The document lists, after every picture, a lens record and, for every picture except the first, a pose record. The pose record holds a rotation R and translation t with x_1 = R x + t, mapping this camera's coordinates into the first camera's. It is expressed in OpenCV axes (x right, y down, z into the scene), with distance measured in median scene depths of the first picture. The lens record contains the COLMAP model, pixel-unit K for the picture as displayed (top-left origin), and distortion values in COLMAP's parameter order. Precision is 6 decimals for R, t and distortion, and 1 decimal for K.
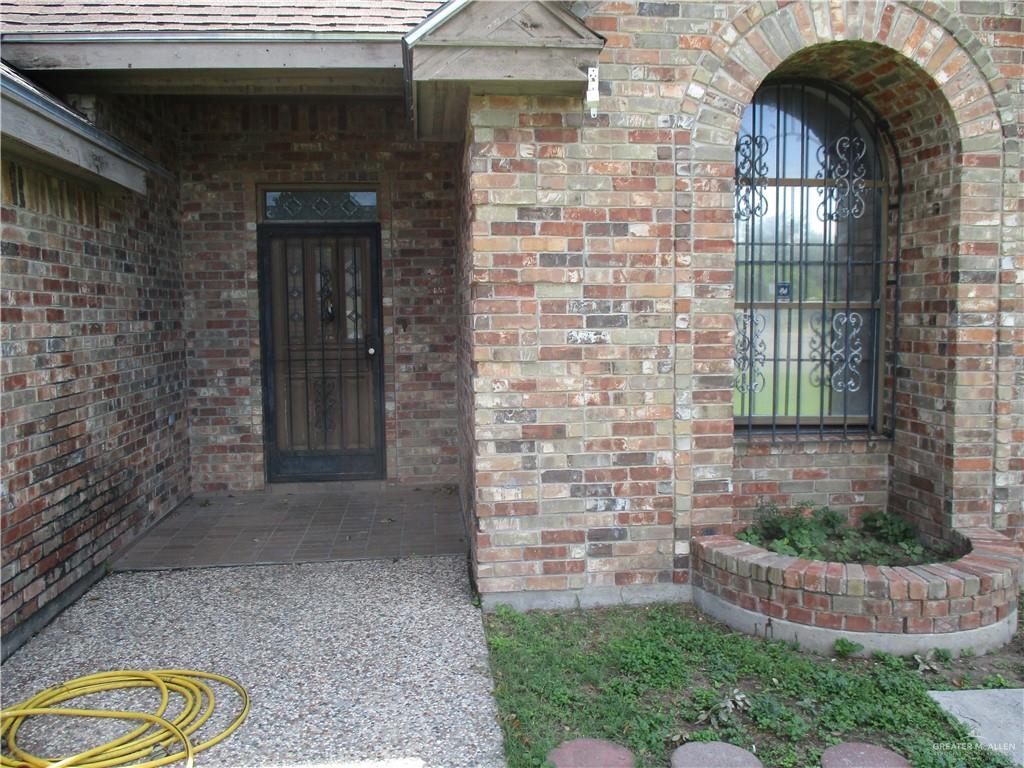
lens RADIAL K [[856.0, 0, 507.1], [0, 856.0, 384.1], [0, 0, 1]] dist [-0.020629, -0.002712]
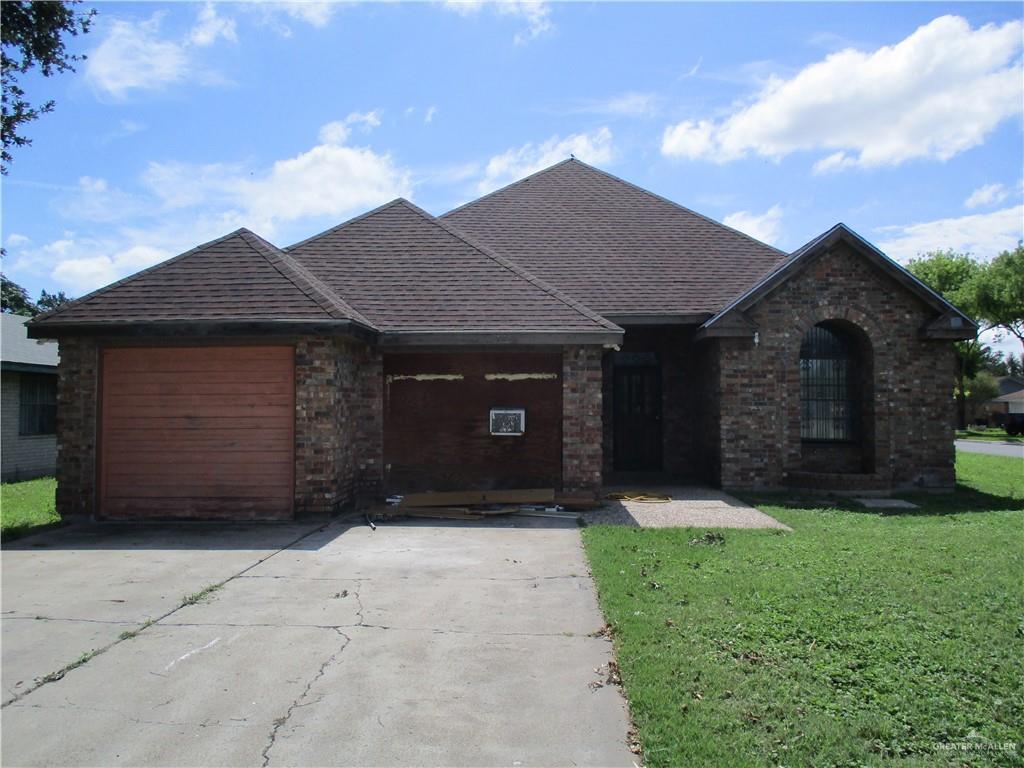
lens RADIAL K [[856.0, 0, 519.6], [0, 856.0, 382.4], [0, 0, 1]] dist [-0.020629, -0.002712]
pose [[0.992915, 0.004934, -0.118726, -0.411855], [-0.018623, 0.993252, -0.114467, 0.238277], [0.117360, 0.115867, 0.986307, -2.357304]]
